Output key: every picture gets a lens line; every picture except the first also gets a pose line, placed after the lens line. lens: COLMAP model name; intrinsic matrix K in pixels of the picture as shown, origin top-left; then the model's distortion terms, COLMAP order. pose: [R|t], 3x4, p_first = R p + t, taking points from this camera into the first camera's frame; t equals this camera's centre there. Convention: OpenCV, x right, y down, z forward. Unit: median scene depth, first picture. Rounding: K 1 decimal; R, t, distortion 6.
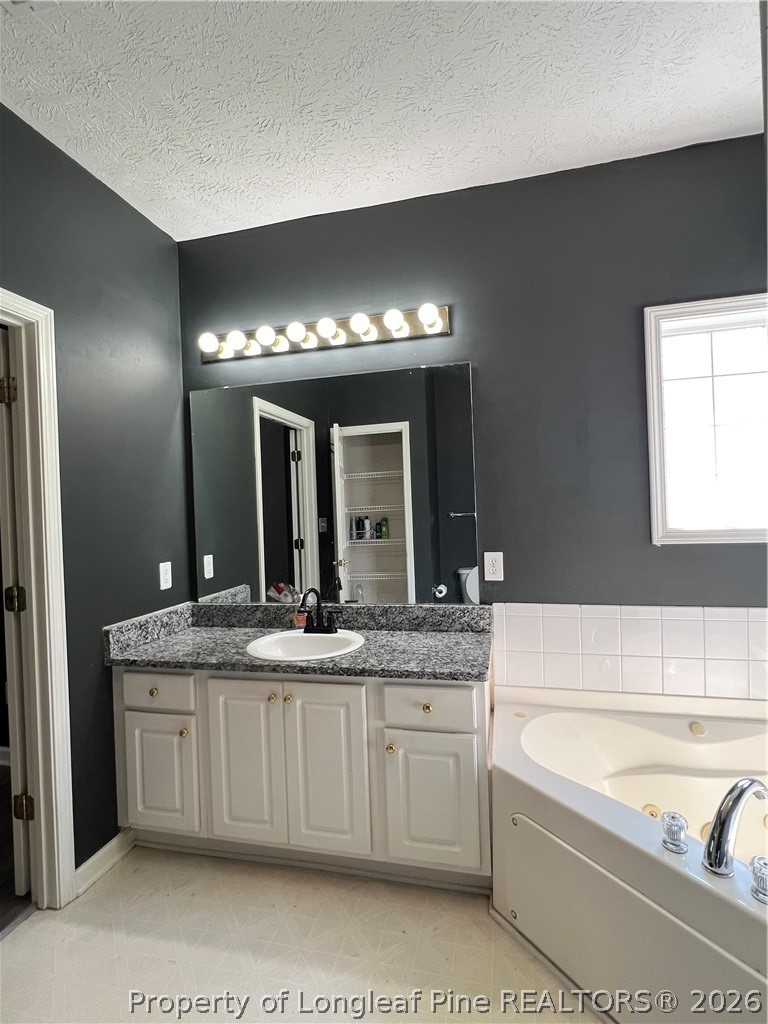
lens RADIAL K [[505.0, 0, 385.6], [0, 505.0, 516.6], [0, 0, 1]] dist [-0.000094, -0.000486]
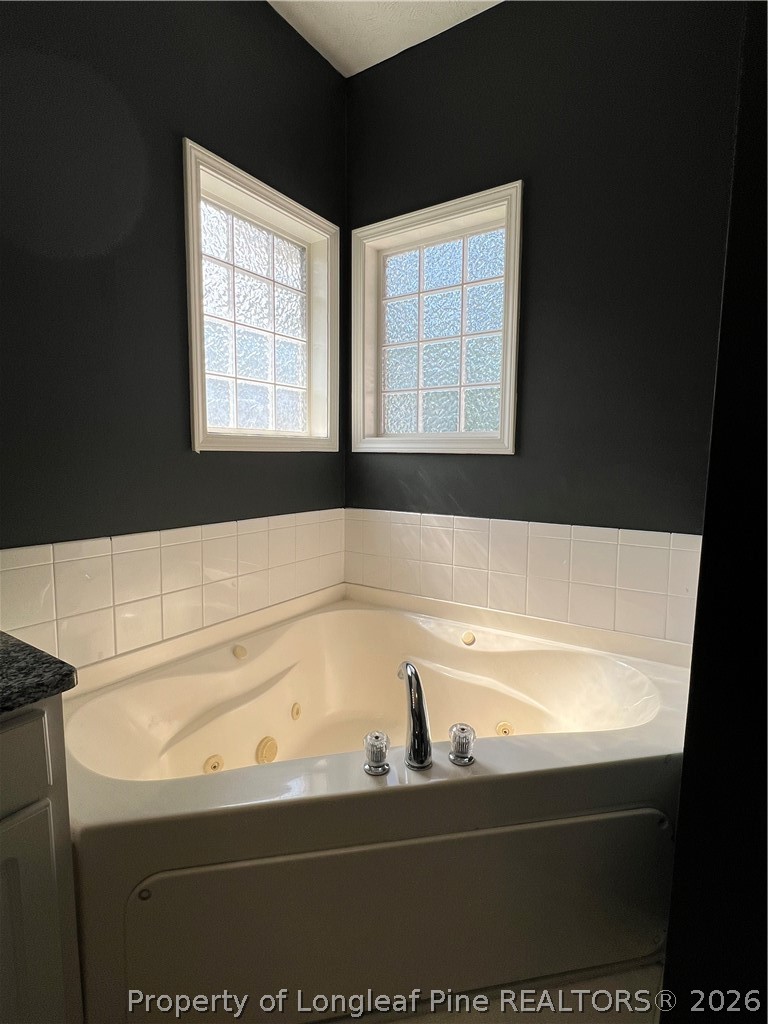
lens RADIAL K [[505.0, 0, 384.8], [0, 505.0, 508.8], [0, 0, 1]] dist [-0.000094, -0.000486]
pose [[0.334579, -0.065234, 0.940107, -0.141071], [-0.019721, 0.996898, 0.076193, 0.082617], [-0.942161, -0.044033, 0.332254, 0.447772]]
